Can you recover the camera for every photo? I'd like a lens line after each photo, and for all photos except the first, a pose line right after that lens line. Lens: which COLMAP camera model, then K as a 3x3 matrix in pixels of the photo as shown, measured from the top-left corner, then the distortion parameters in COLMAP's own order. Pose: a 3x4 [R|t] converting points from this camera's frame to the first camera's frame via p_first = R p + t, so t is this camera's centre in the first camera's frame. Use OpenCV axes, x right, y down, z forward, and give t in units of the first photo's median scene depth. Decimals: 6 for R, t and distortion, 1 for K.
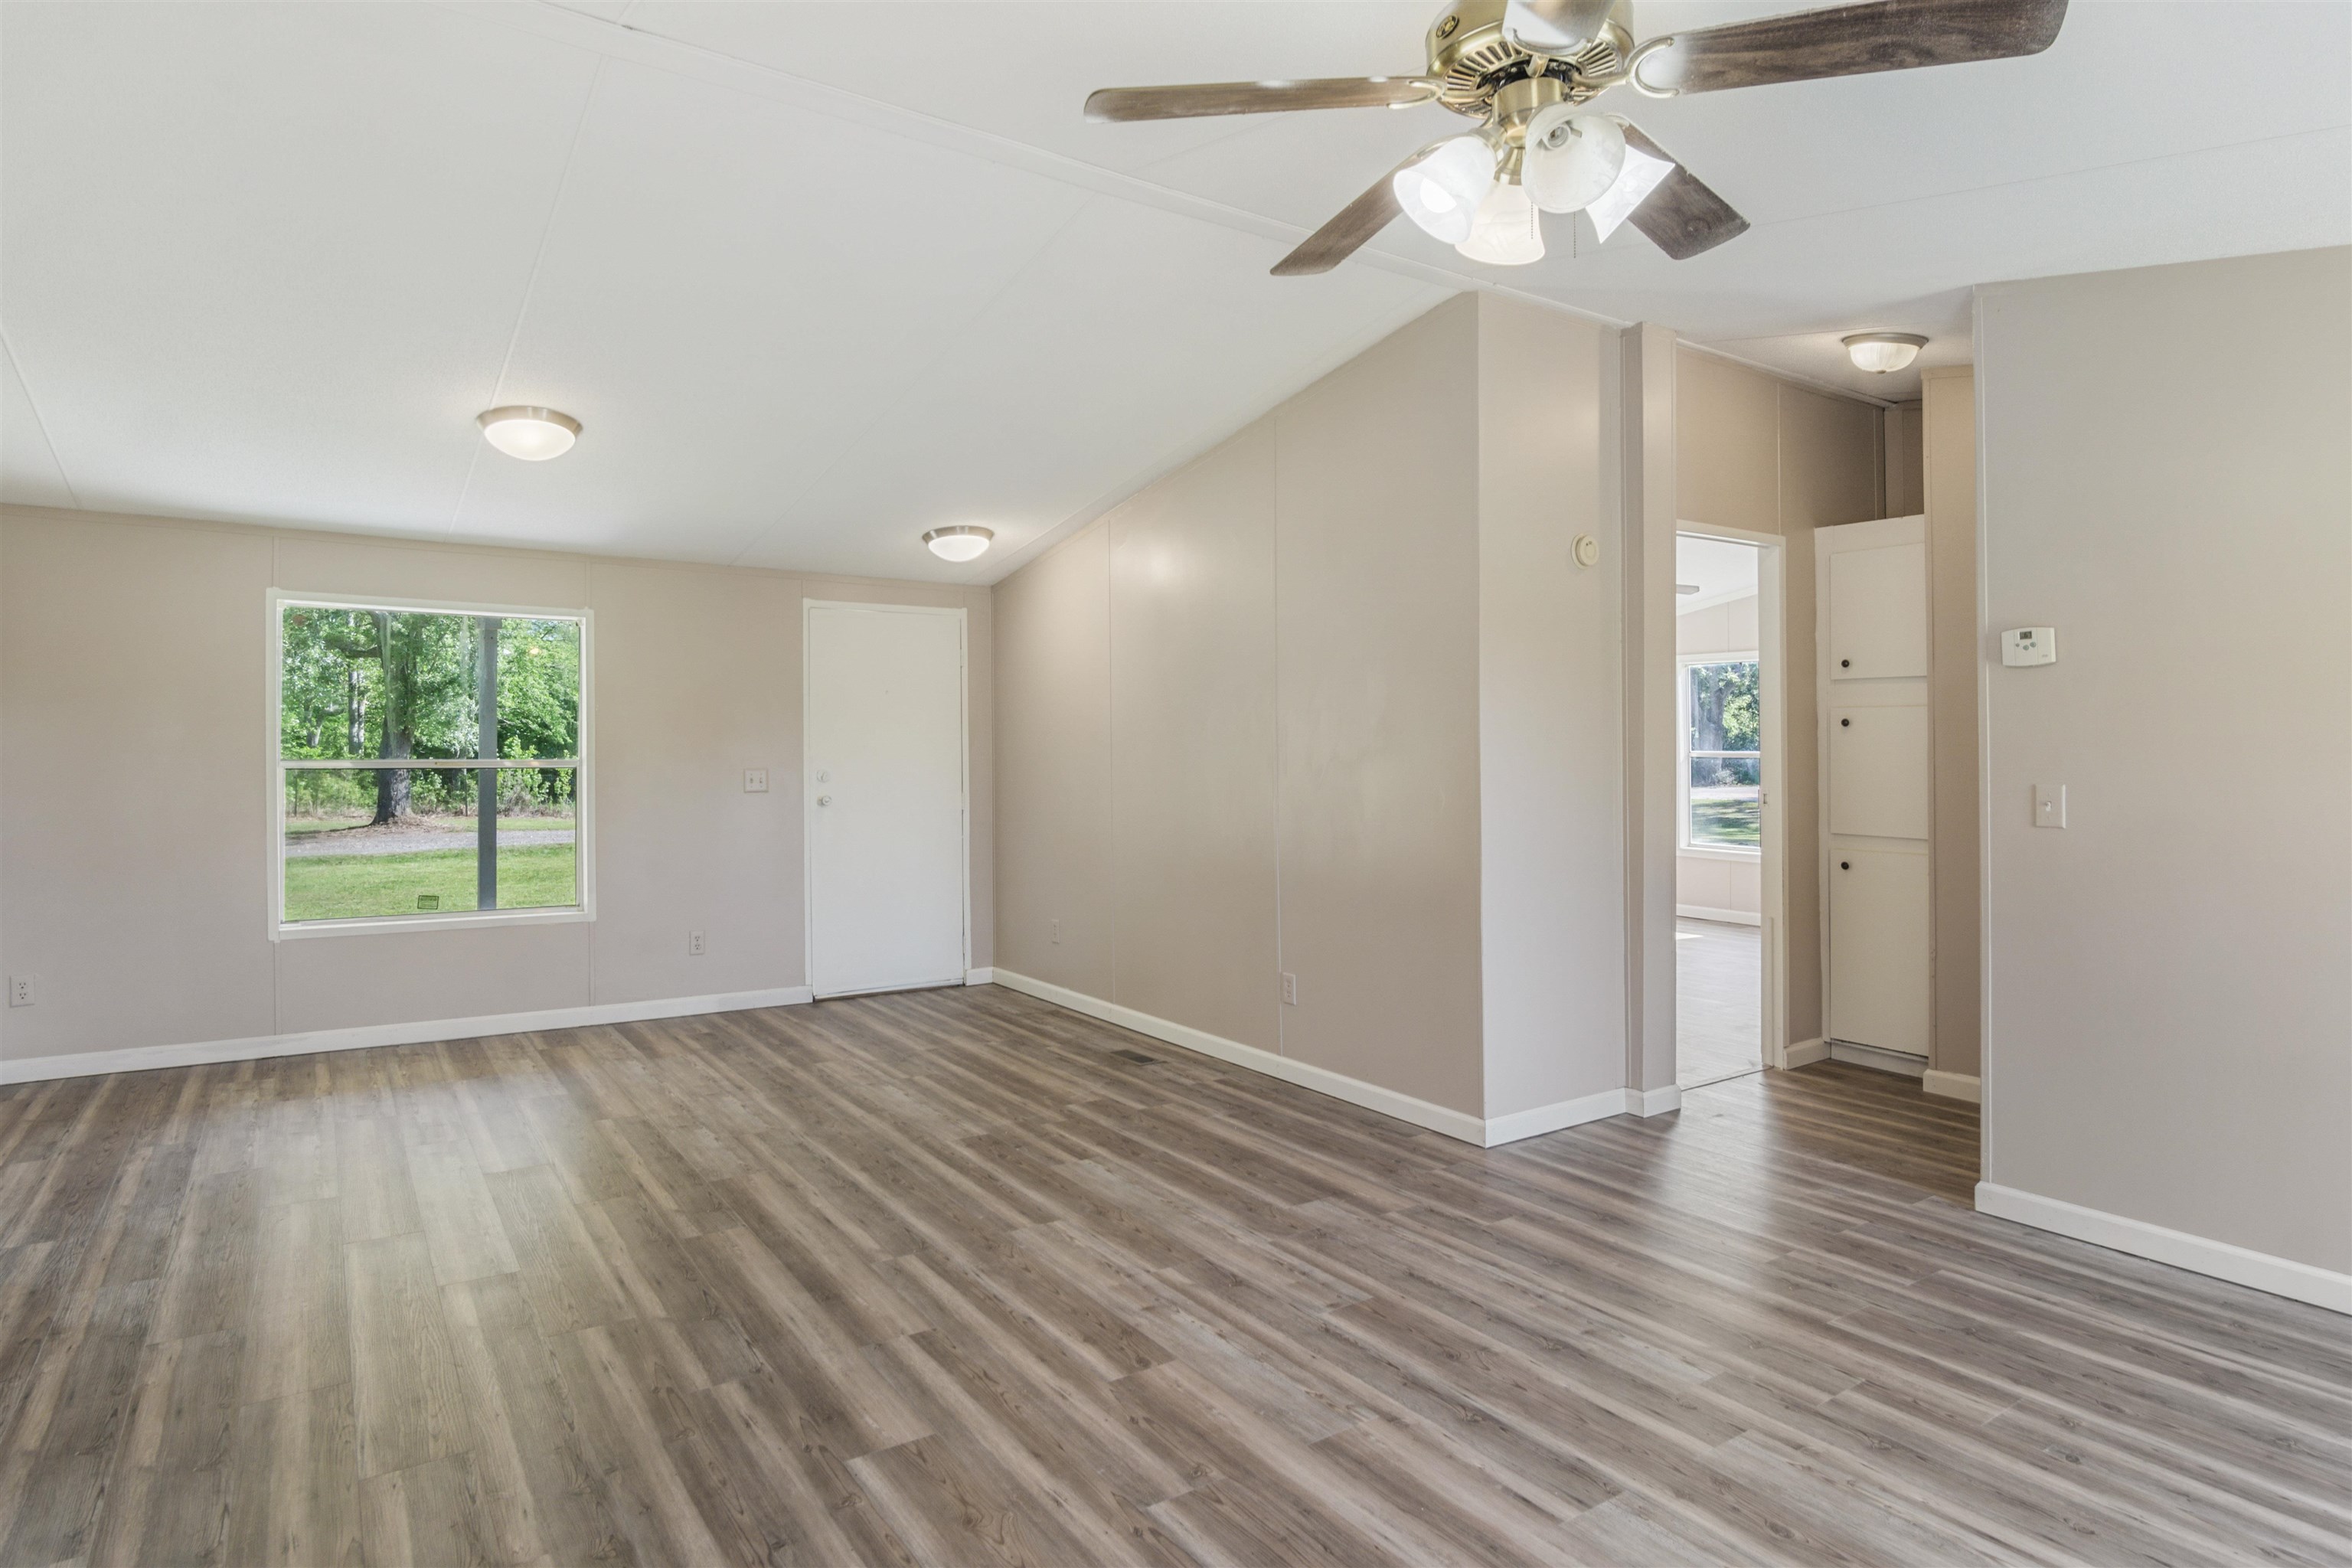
lens RADIAL K [[1274.7, 0, 1170.9], [0, 1274.7, 782.3], [0, 0, 1]] dist [-0.008210, 0.001655]
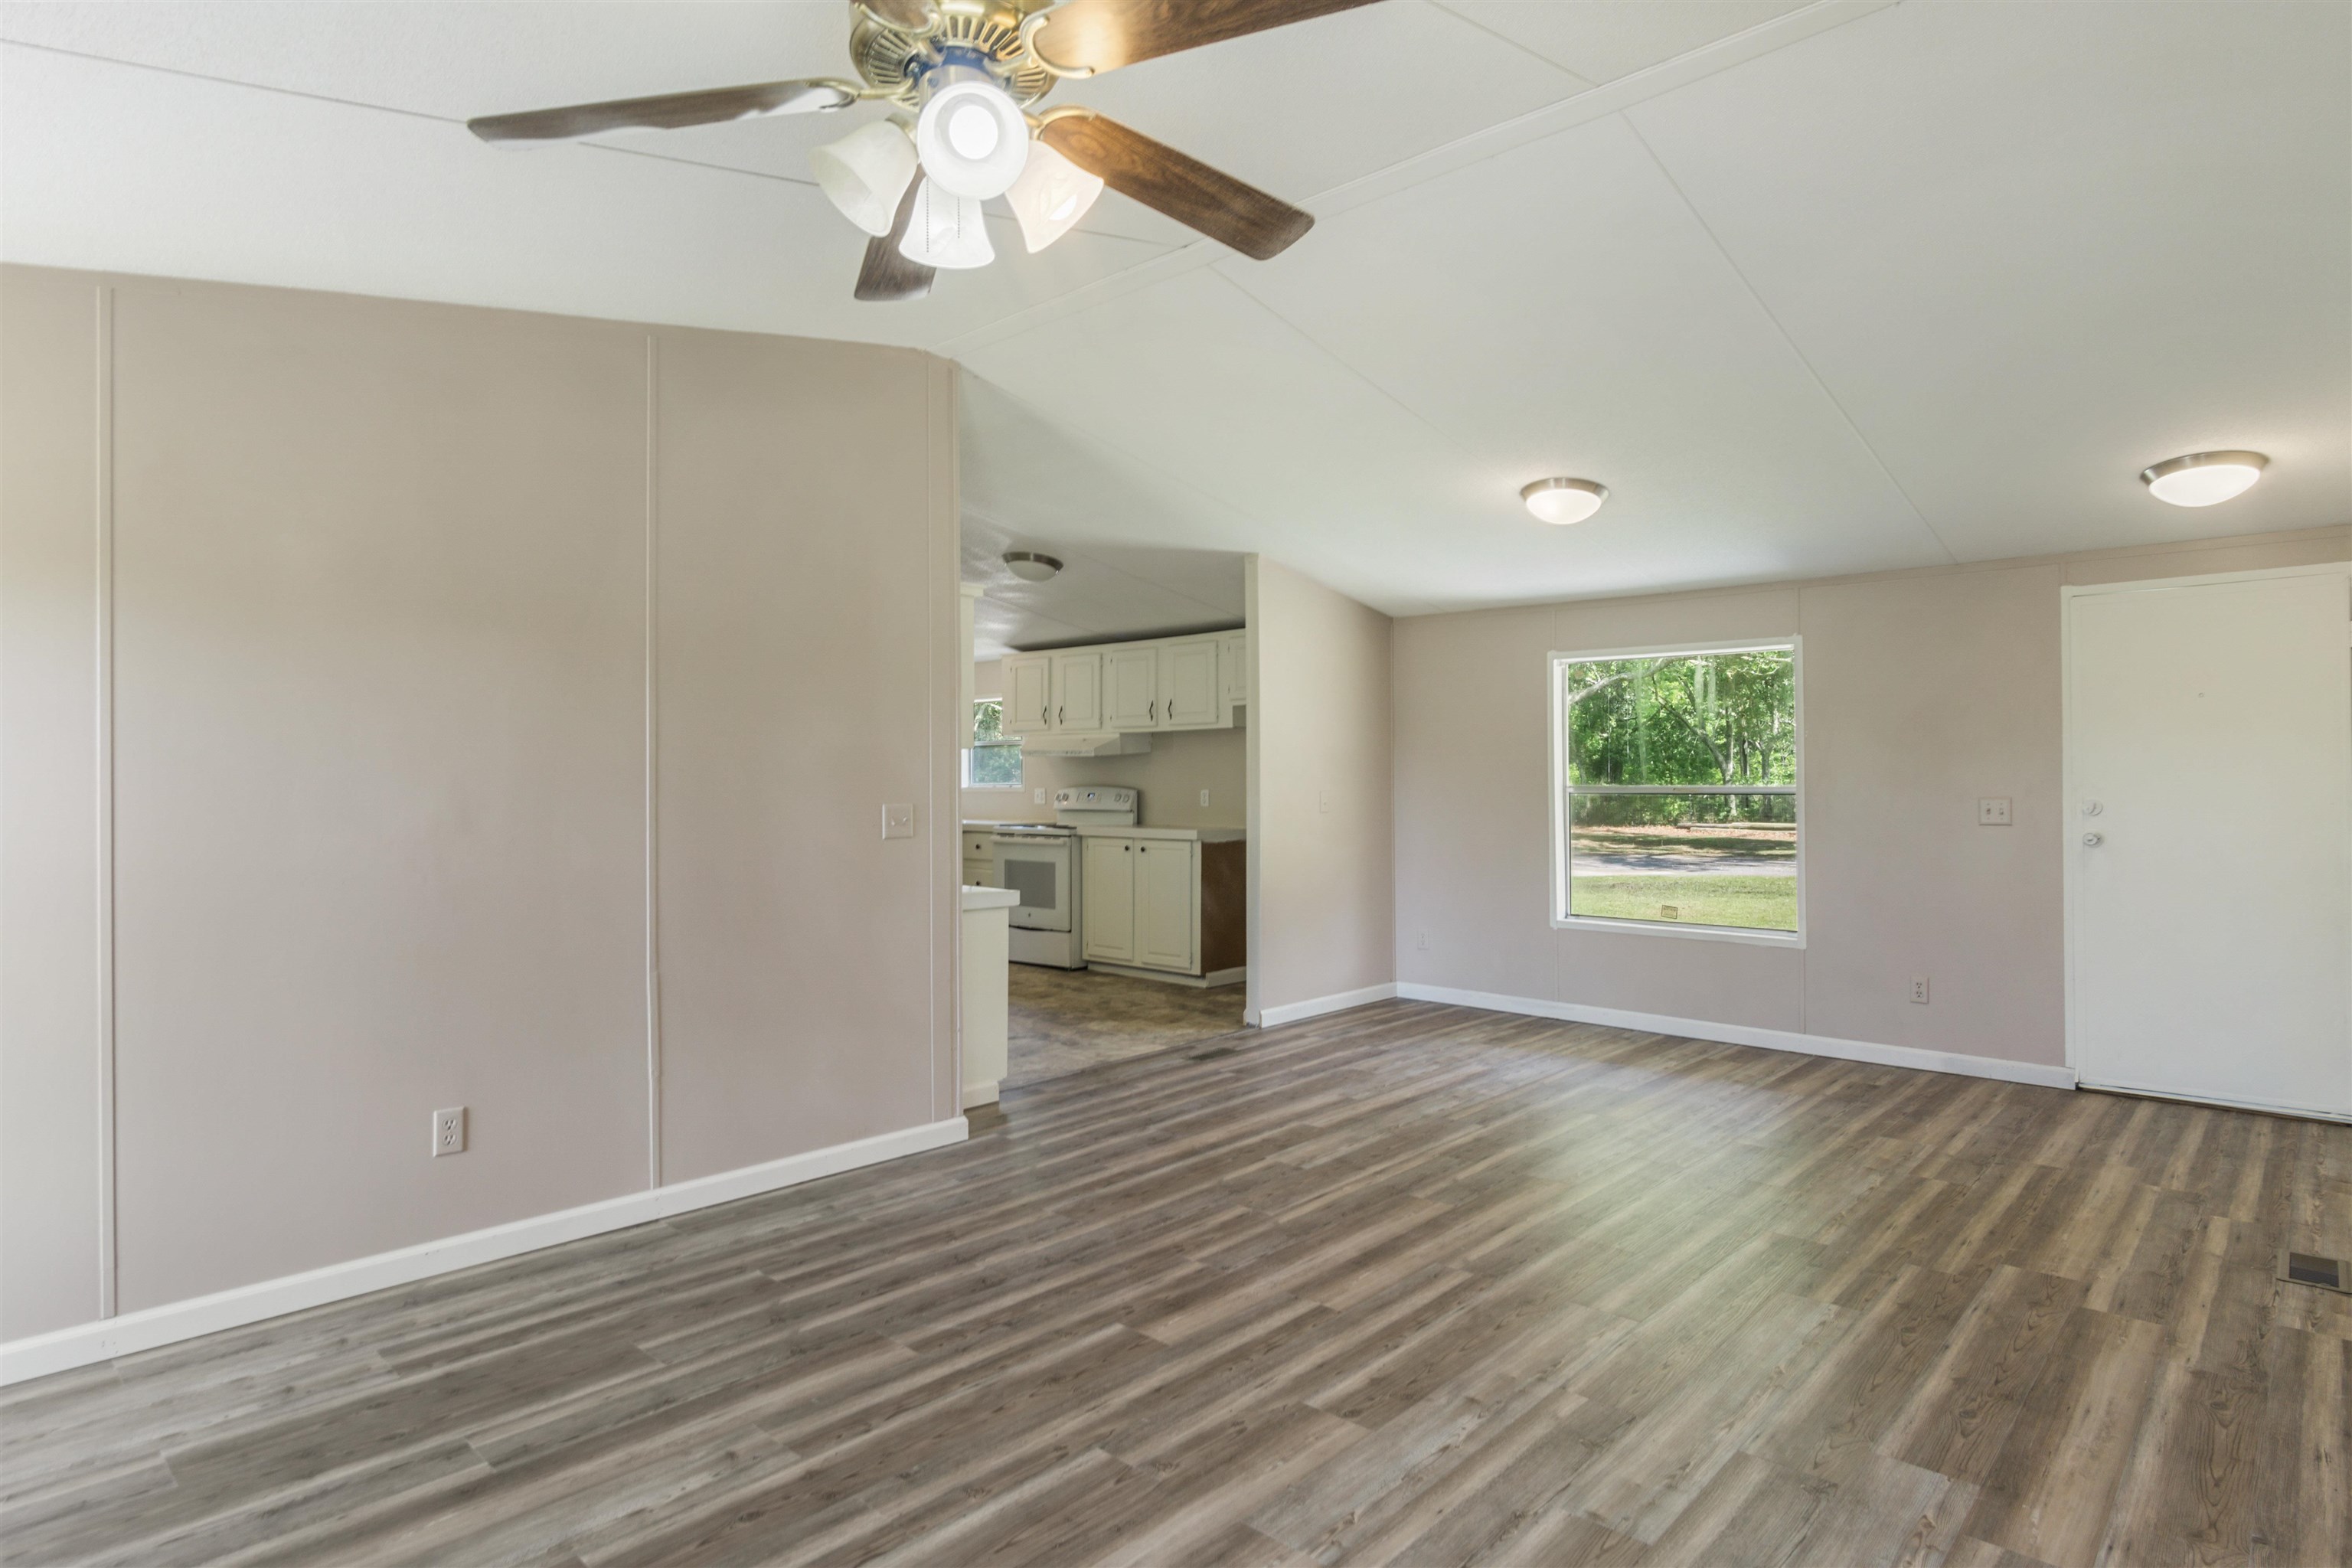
lens RADIAL K [[1274.7, 0, 1170.9], [0, 1274.7, 782.3], [0, 0, 1]] dist [-0.008210, 0.001655]
pose [[0.222400, -0.003666, -0.974949, 0.684376], [-0.017750, 0.999812, -0.007808, -0.006800], [0.974794, 0.019042, 0.222293, 0.501377]]
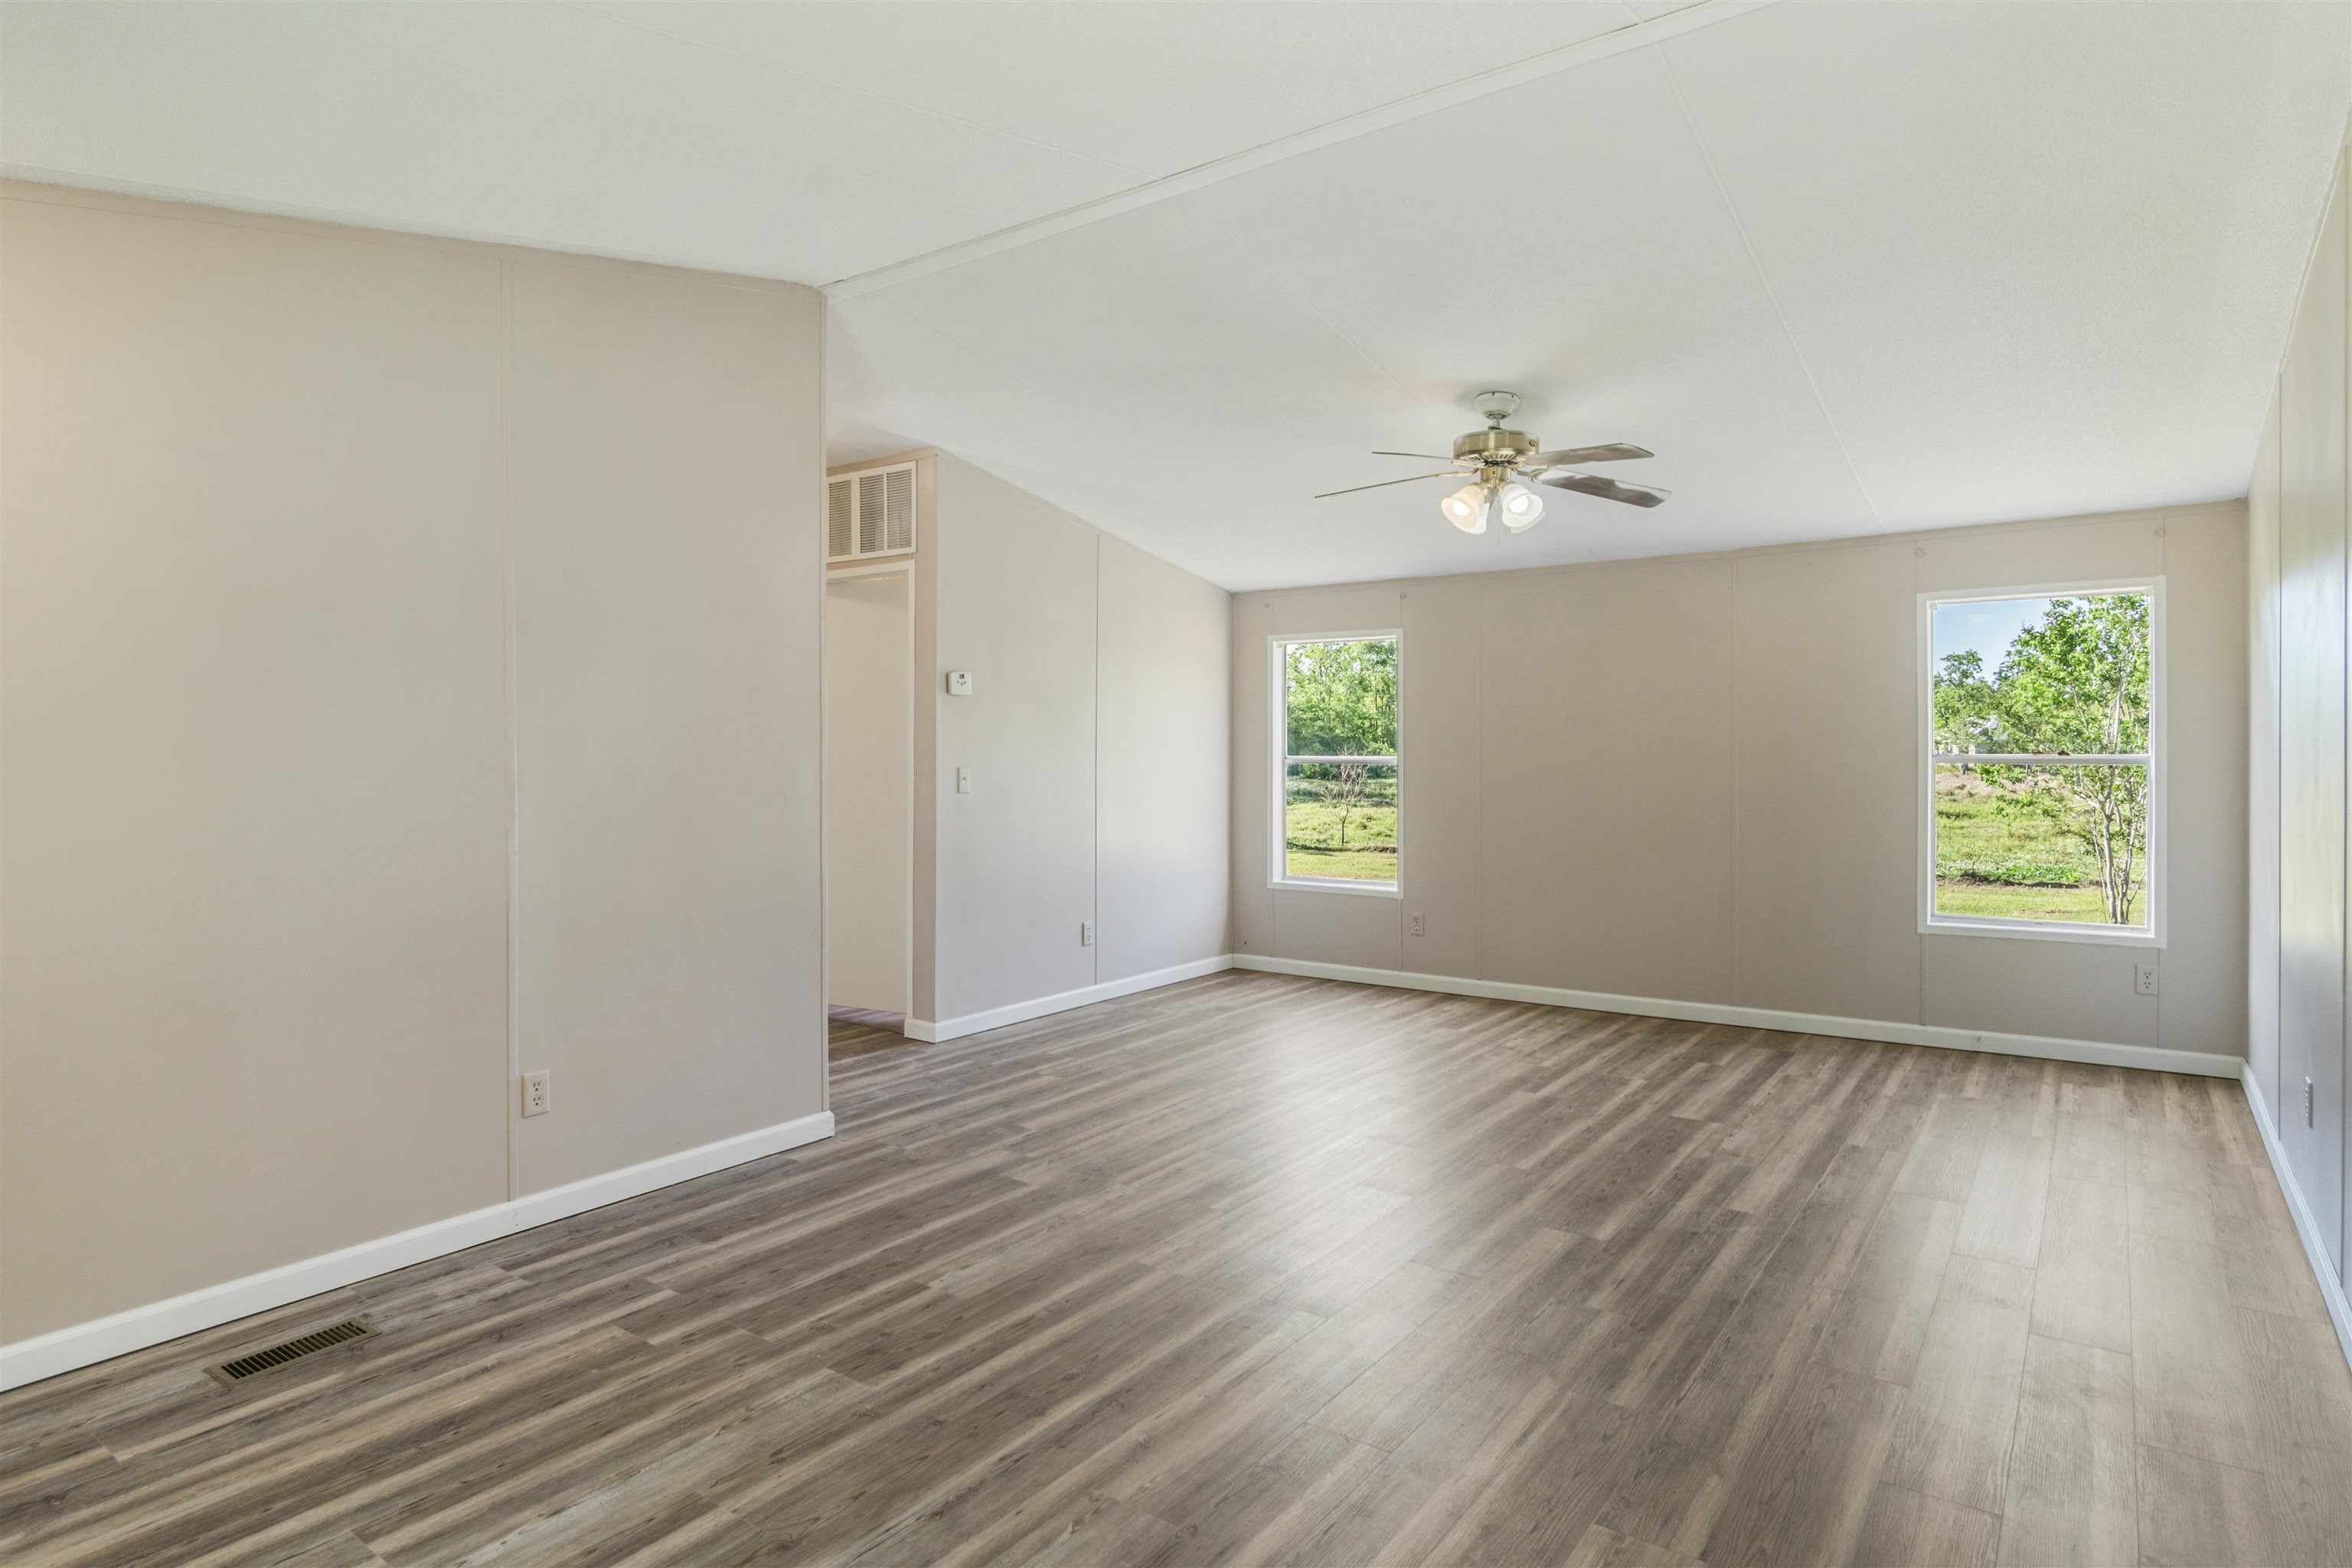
lens RADIAL K [[1281.6, 0, 1163.1], [0, 1281.6, 751.2], [0, 0, 1]] dist [-0.008425, 0.003162]
pose [[-0.327340, -0.004988, 0.944893, -0.968106], [0.027208, 0.999522, 0.014702, -0.035970], [-0.944515, 0.030522, -0.327048, 1.282912]]
